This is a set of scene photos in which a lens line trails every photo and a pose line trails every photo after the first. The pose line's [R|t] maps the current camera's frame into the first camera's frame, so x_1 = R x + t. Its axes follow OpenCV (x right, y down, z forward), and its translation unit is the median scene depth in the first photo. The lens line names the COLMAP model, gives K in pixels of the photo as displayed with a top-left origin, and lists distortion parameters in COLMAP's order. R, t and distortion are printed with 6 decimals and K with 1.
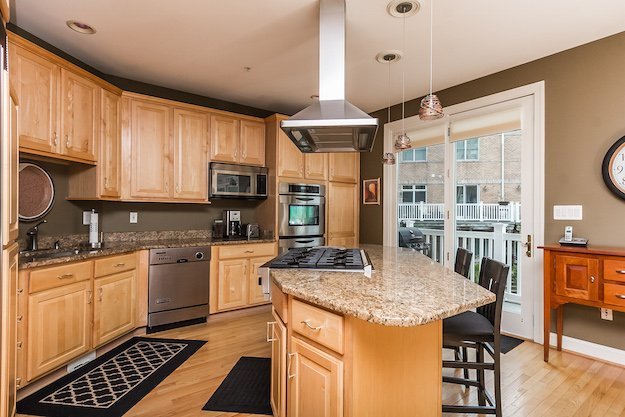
lens RADIAL K [[331.6, 0, 313.1], [0, 331.6, 210.6], [0, 0, 1]] dist [-0.003482, -0.000199]
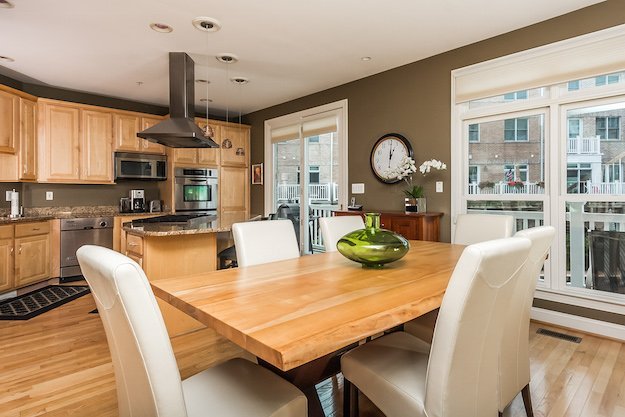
lens RADIAL K [[350.3, 0, 307.9], [0, 350.3, 192.1], [0, 0, 1]] dist [0.004517, 0.001279]
pose [[0.994664, -0.007993, 0.102861, 0.308845], [0.007802, 0.999967, 0.002263, 0.012341], [-0.102876, -0.001448, 0.994693, -0.446103]]
